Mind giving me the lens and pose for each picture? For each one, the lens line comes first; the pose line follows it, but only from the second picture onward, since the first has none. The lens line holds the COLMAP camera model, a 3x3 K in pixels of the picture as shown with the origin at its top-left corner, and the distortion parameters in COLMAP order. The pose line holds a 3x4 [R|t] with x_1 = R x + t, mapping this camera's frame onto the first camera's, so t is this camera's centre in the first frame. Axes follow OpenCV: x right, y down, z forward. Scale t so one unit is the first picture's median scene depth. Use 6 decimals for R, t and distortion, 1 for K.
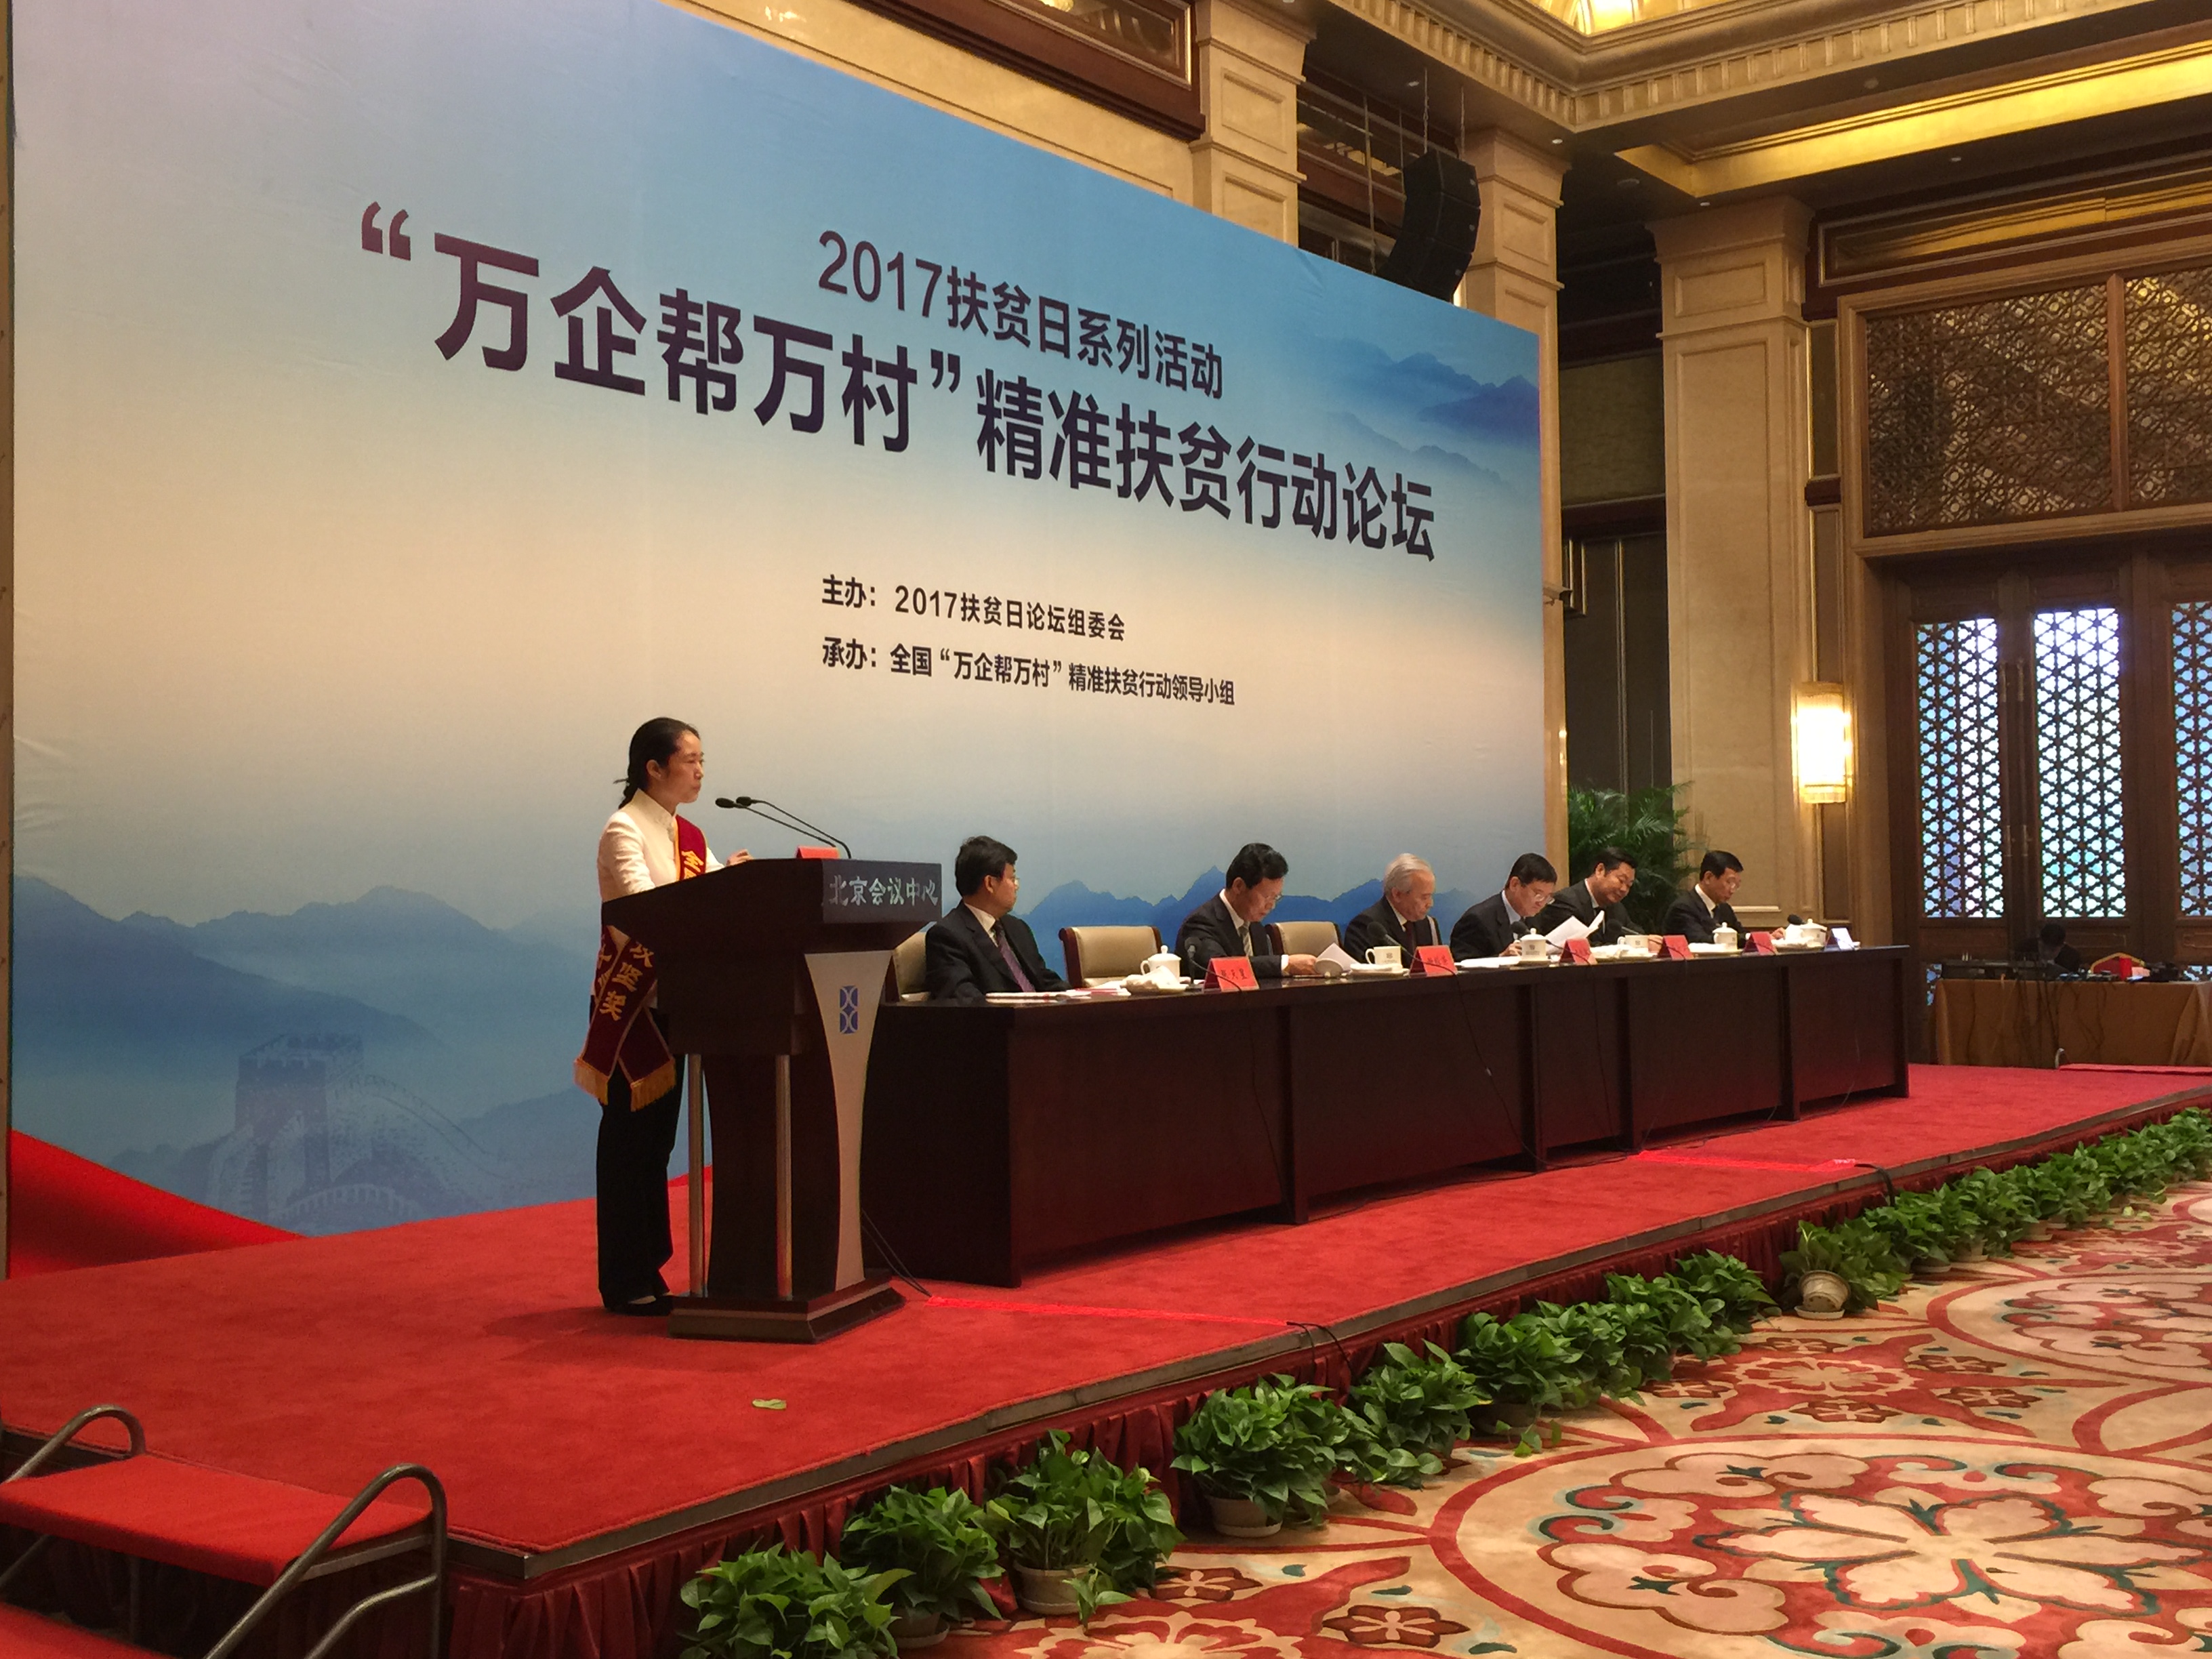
lens RADIAL K [[2430.2, 0, 1106.0], [0, 2430.2, 833.6], [0, 0, 1]] dist [0.051926, 0.000000]
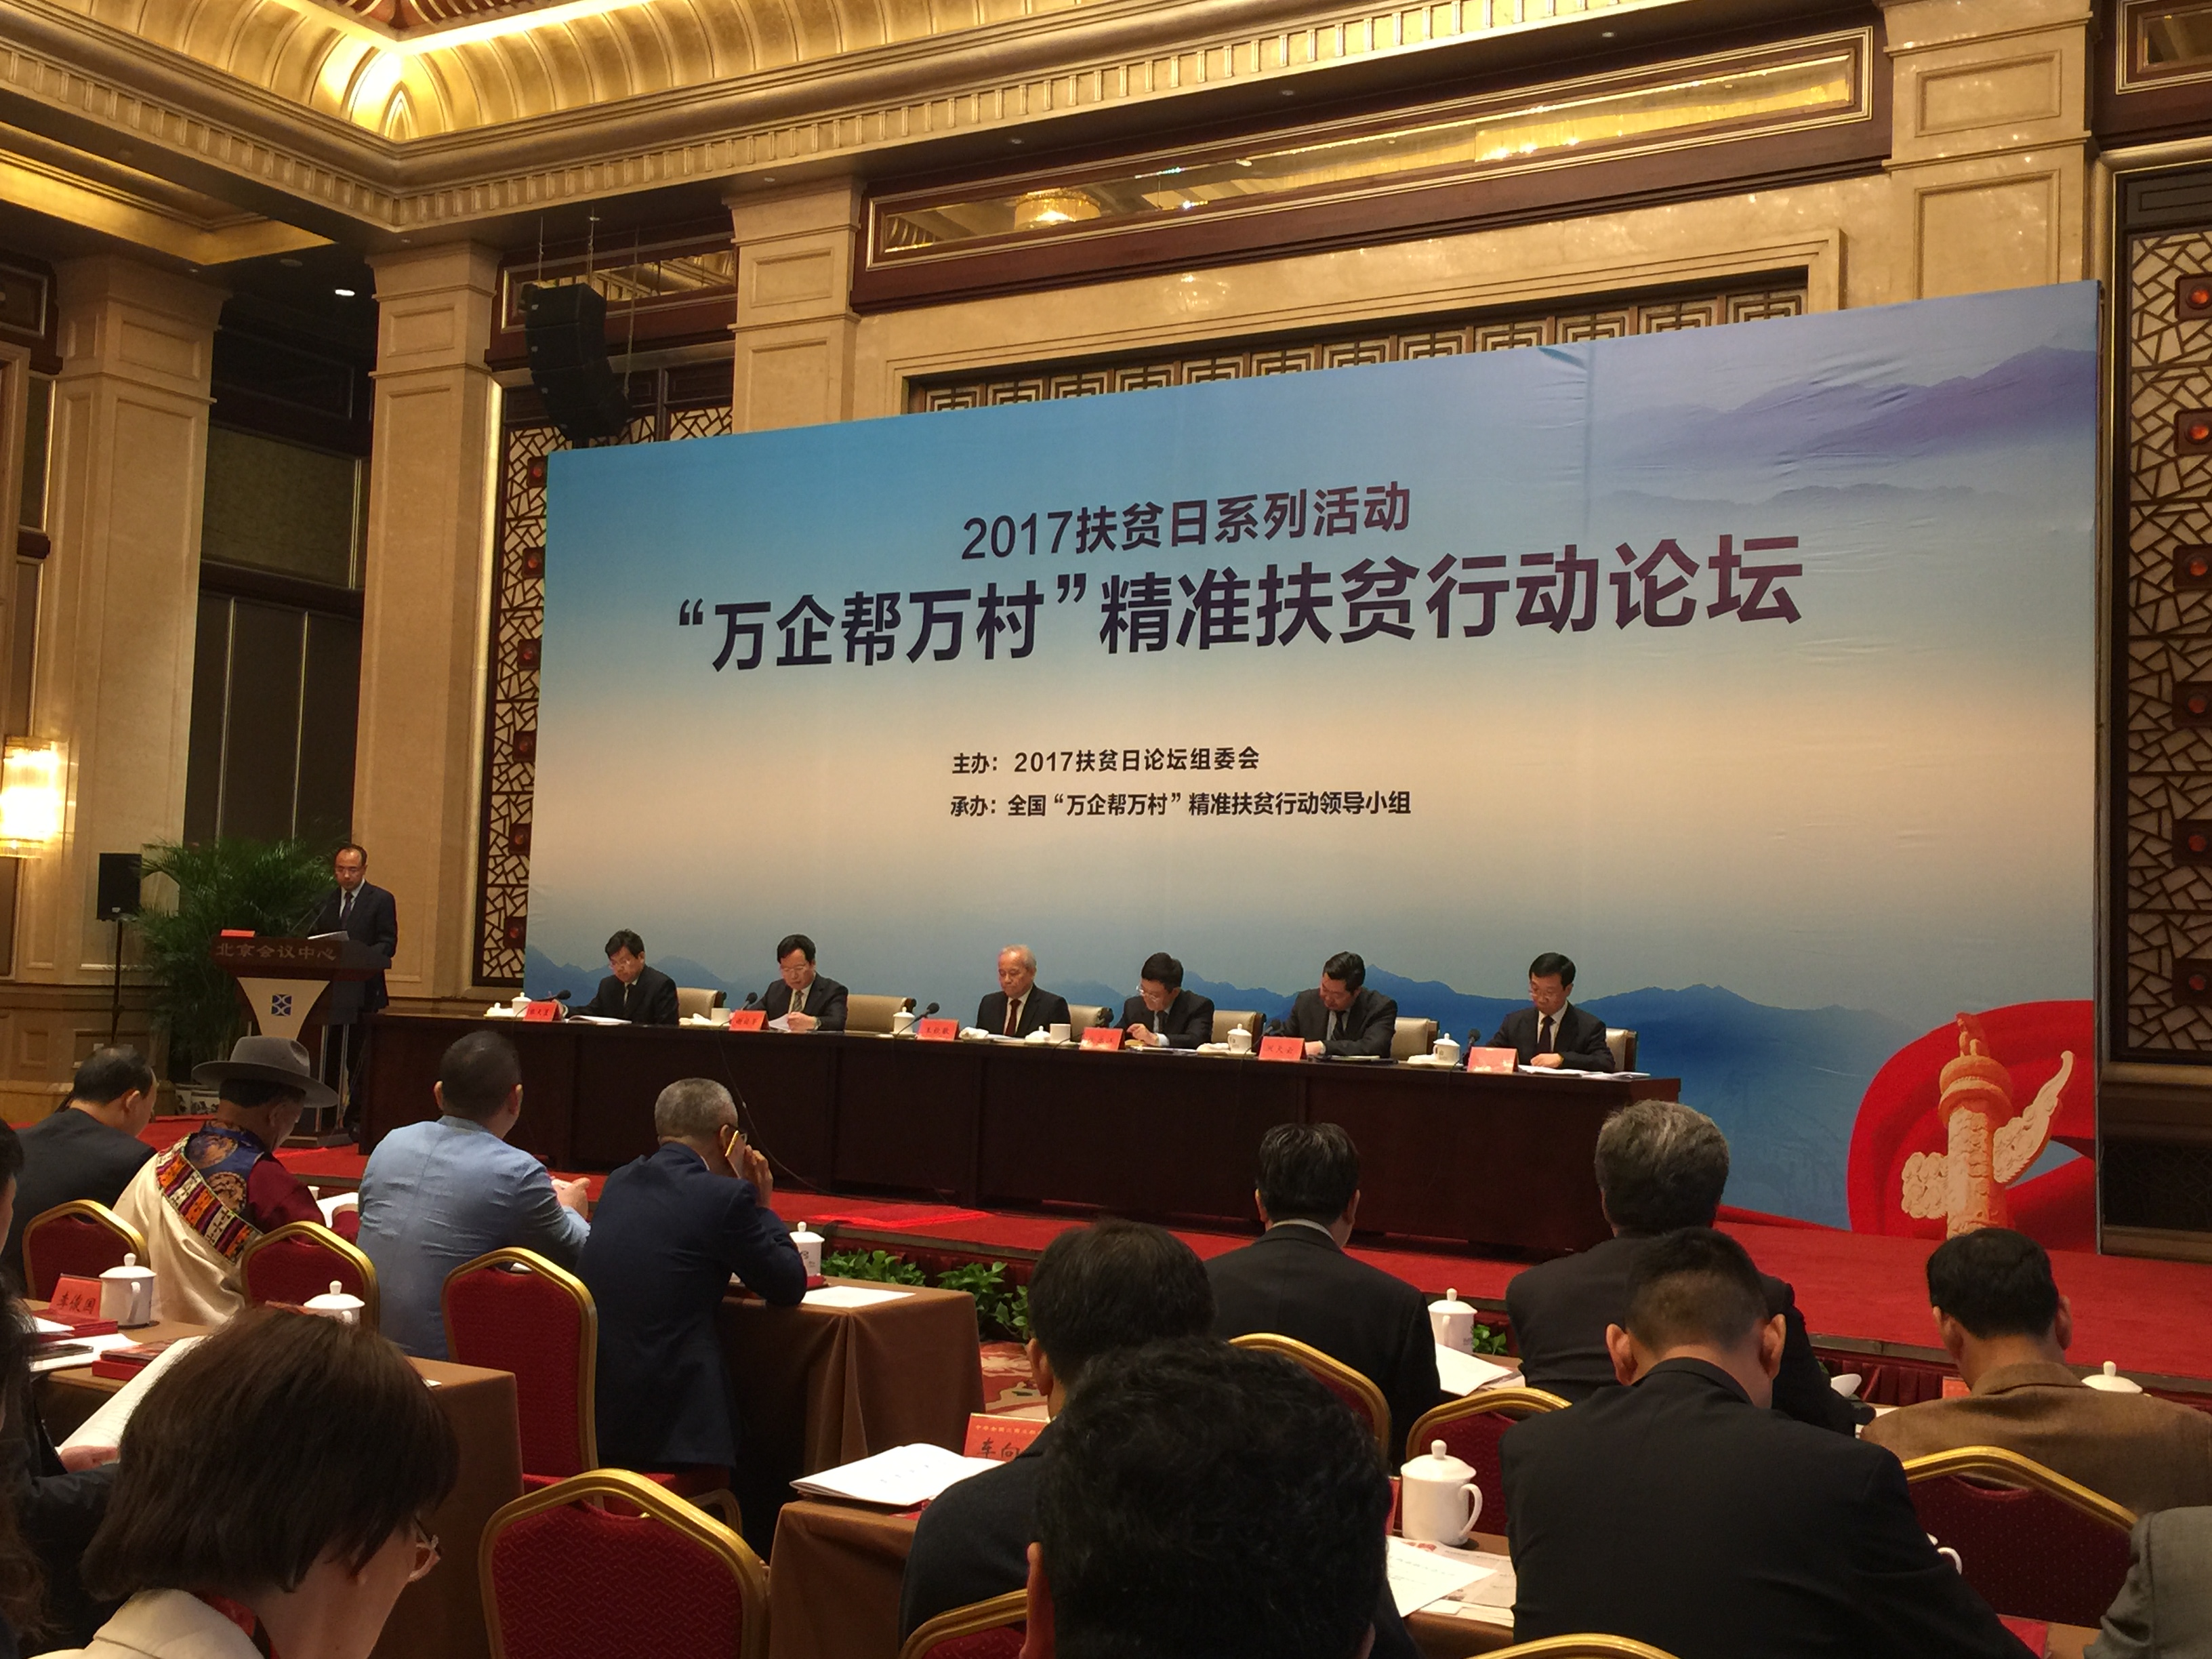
lens RADIAL K [[2430.2, 0, 1104.1], [0, 2430.2, 819.8], [0, 0, 1]] dist [0.051926, 0.000000]
pose [[0.102785, -0.045691, -0.993654, 1.211884], [-0.010750, 0.998835, -0.047041, 0.000909], [0.994645, 0.015517, 0.102174, 0.846439]]
